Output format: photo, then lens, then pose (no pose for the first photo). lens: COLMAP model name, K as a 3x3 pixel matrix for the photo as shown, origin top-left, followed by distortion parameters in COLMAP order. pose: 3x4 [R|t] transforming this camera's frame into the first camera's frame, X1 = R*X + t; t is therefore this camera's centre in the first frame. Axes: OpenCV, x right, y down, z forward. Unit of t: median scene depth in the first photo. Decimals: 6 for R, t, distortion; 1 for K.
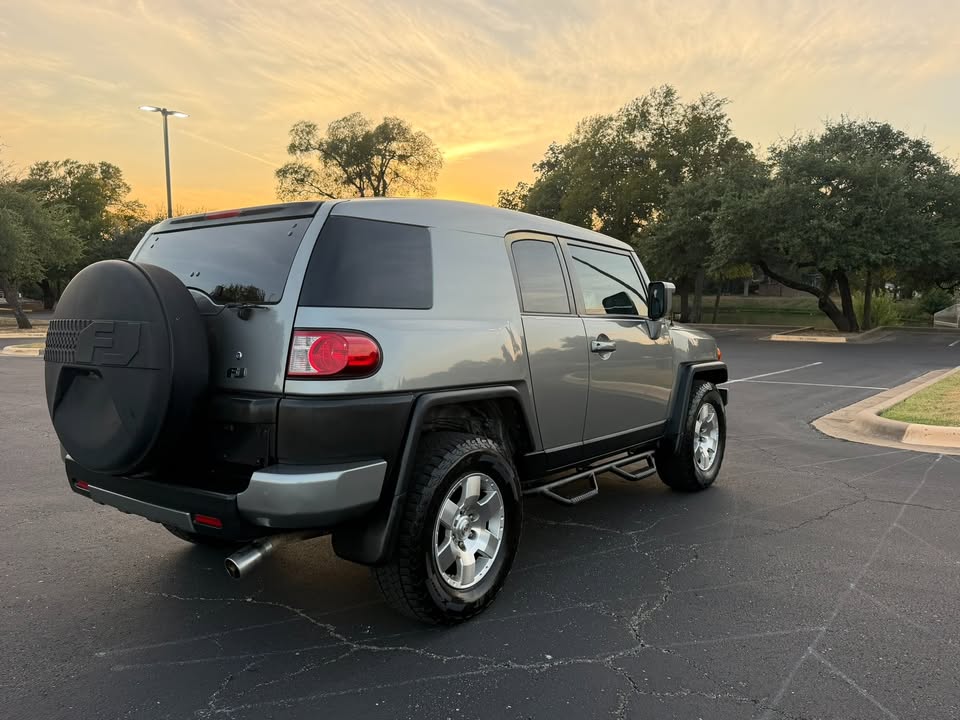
lens RADIAL K [[757.4, 0, 477.6], [0, 757.4, 364.5], [0, 0, 1]] dist [0.006765, -0.012162]
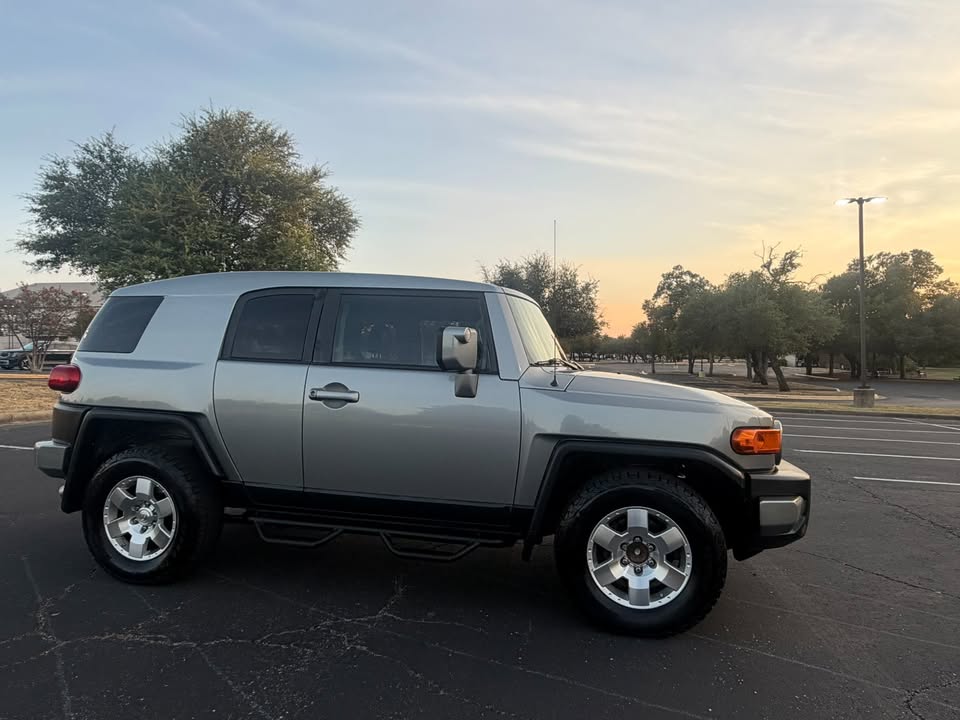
lens RADIAL K [[609.1, 0, 476.4], [0, 609.1, 365.3], [0, 0, 1]] dist [-0.006398, 0.007761]
pose [[0.405730, 0.006287, -0.913971, 0.114812], [-0.093911, 0.994971, -0.034845, -0.006465], [0.909156, 0.099970, 0.404280, 0.101082]]
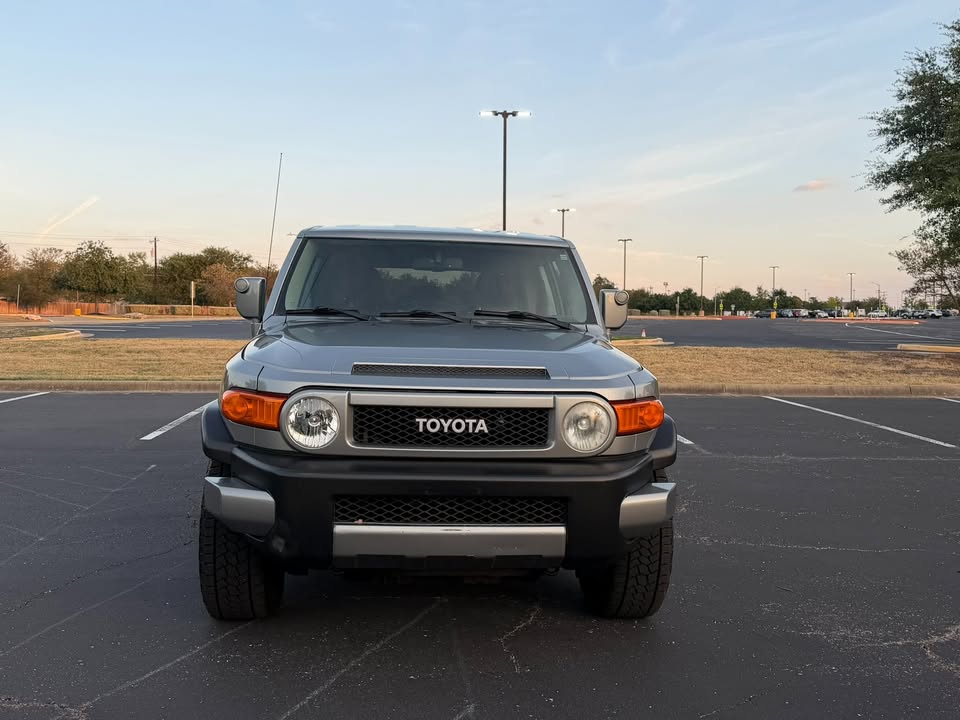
lens RADIAL K [[939.9, 0, 485.3], [0, 939.9, 368.2], [0, 0, 1]] dist [0.060267, 0.000000]
pose [[-0.755814, 0.021061, -0.654447, 0.099372], [-0.075906, 0.989926, 0.119519, -0.021464], [0.650372, 0.140010, -0.746602, 0.269994]]
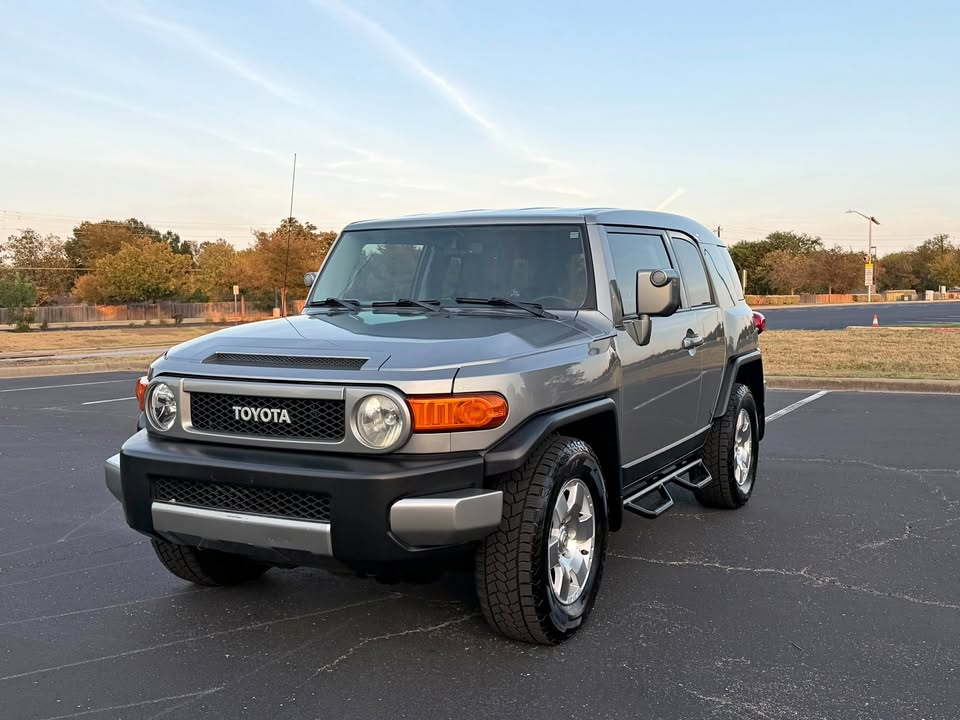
lens RADIAL K [[1018.5, 0, 482.9], [0, 1018.5, 359.4], [0, 0, 1]] dist [0.024041, 0.000000]
pose [[-0.987706, 0.011308, -0.155913, 0.028509], [-0.011085, 0.989803, 0.142013, -0.024857], [0.155929, 0.141995, -0.977509, 0.304157]]
